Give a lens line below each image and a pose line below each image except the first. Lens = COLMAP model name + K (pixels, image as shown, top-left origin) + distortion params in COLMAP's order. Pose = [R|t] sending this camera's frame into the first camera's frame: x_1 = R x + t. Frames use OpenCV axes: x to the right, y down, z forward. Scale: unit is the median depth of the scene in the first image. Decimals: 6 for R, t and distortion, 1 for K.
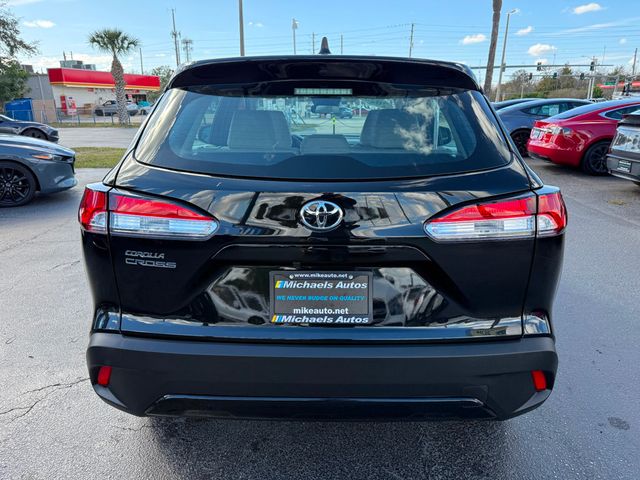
lens RADIAL K [[457.6, 0, 317.6], [0, 457.6, 243.3], [0, 0, 1]] dist [0.000829, -0.003385]
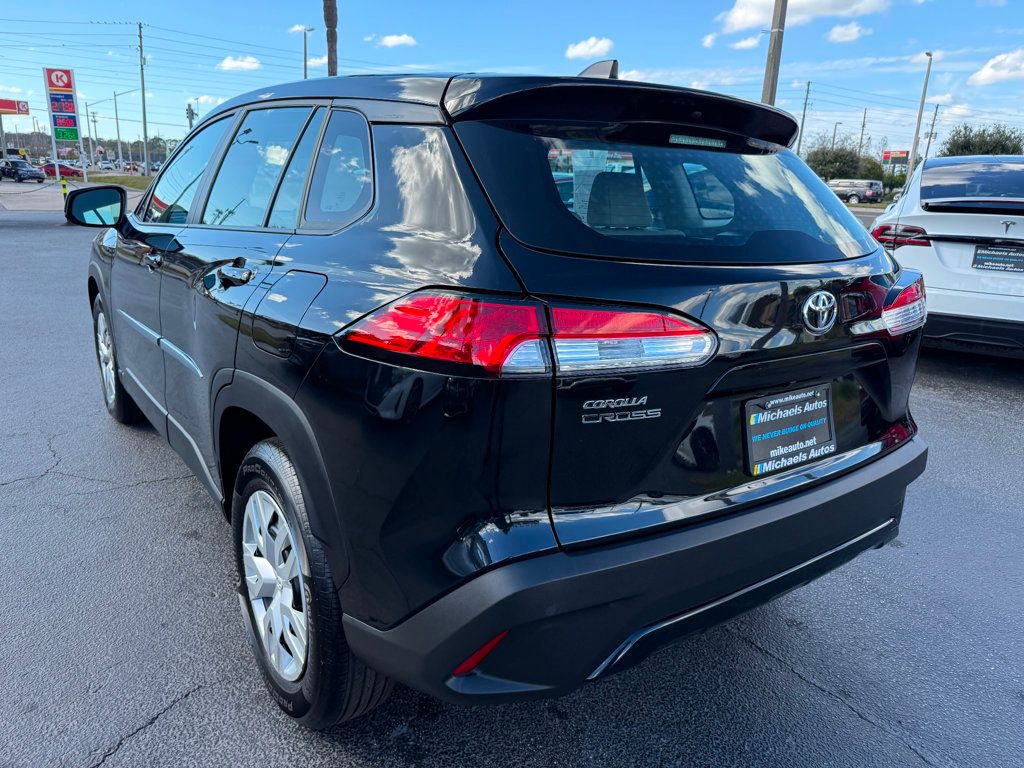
lens RADIAL K [[732.1, 0, 516.6], [0, 732.1, 380.9], [0, 0, 1]] dist [0.000829, -0.003385]
pose [[0.825352, -0.126695, 0.550221, -0.980021], [0.132628, 0.990736, 0.029182, -0.046842], [-0.548821, 0.048890, 0.834509, 0.275345]]
